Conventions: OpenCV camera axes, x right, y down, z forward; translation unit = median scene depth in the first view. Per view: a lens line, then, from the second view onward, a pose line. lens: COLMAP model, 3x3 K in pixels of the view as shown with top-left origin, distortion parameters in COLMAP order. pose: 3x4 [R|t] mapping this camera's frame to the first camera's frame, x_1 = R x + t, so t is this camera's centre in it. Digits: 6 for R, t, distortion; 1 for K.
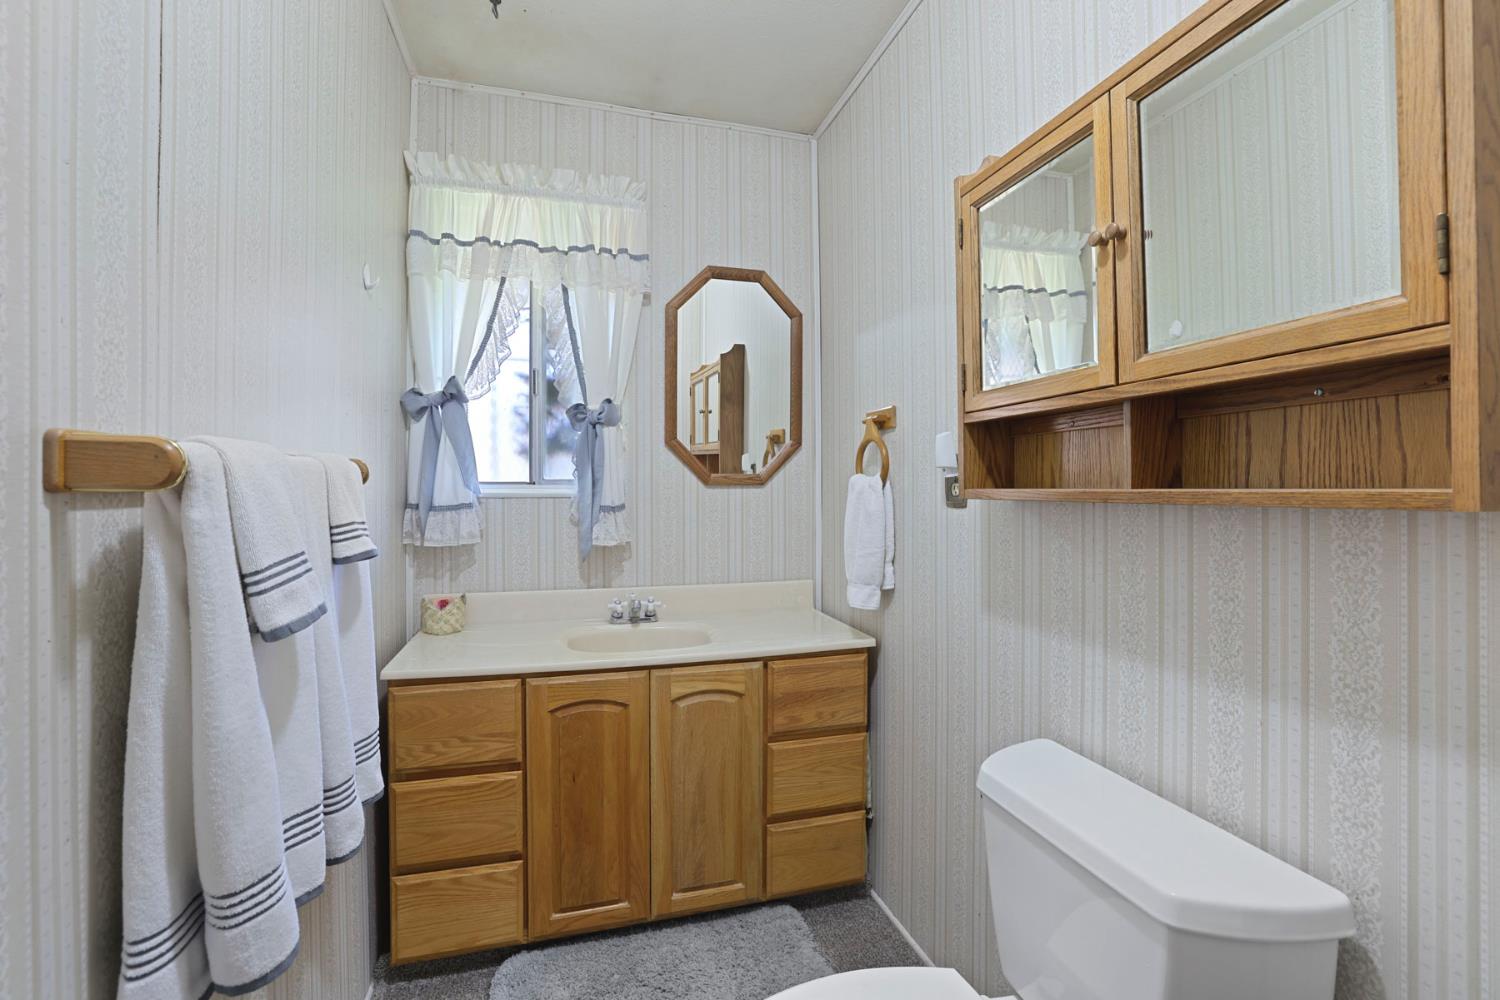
lens RADIAL K [[653.5, 0, 765.6], [0, 653.5, 494.9], [0, 0, 1]] dist [-0.038937, 0.011365]
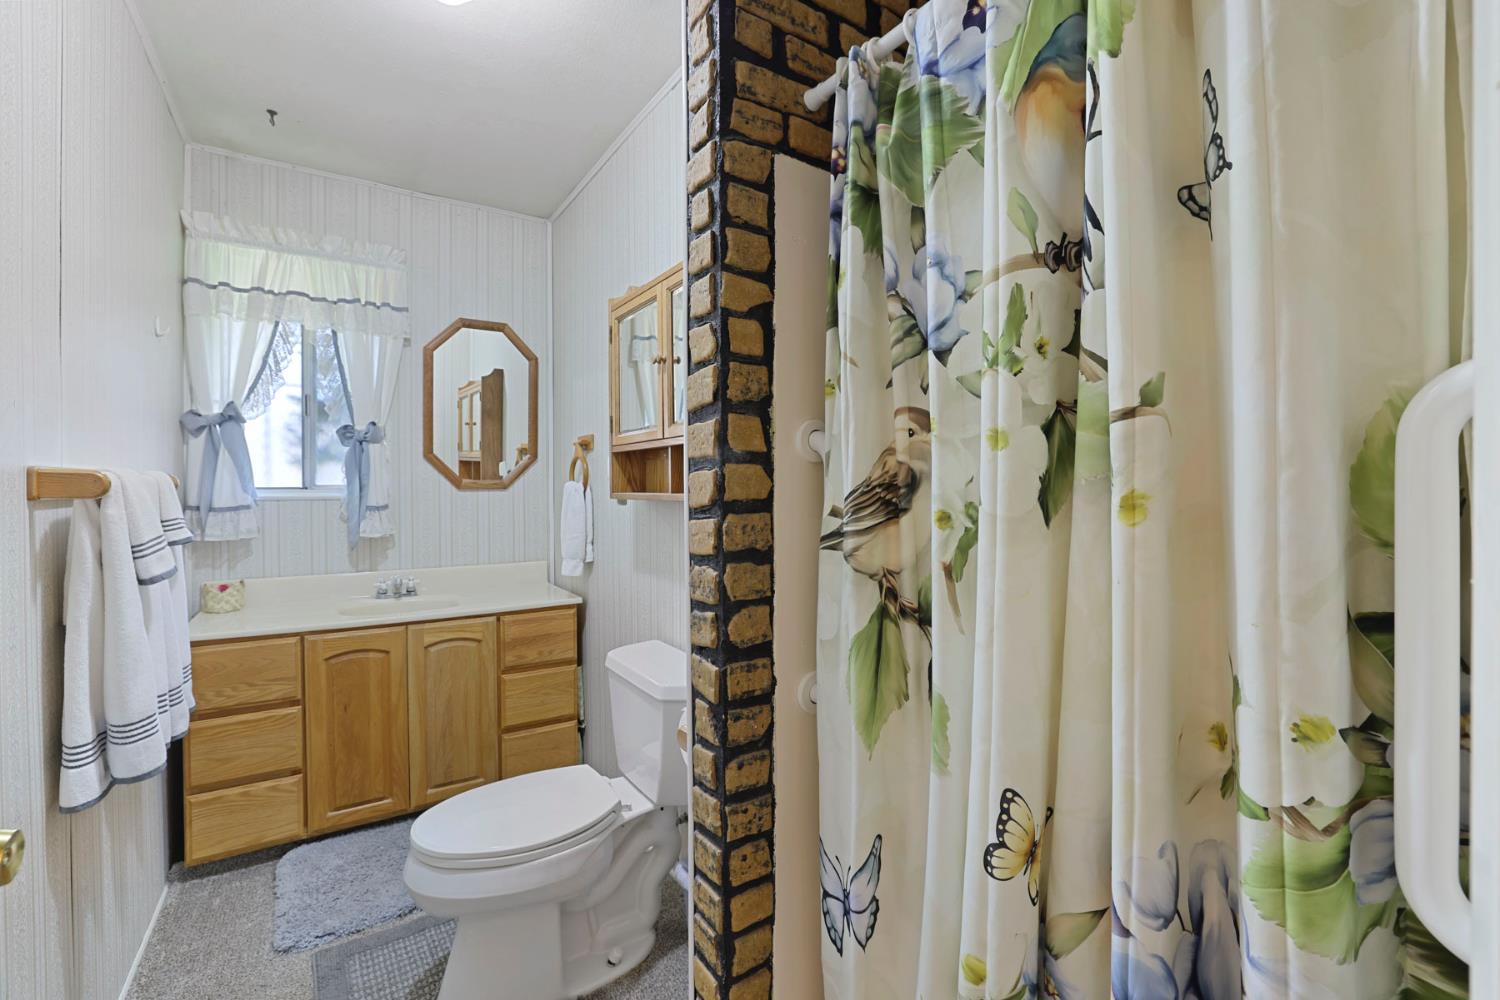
lens RADIAL K [[653.5, 0, 761.1], [0, 653.5, 495.1], [0, 0, 1]] dist [-0.038937, 0.011365]
pose [[0.957819, -0.006069, 0.287309, 0.133525], [0.005531, 0.999981, 0.002686, -0.004044], [-0.287320, -0.000983, 0.957834, -0.465752]]
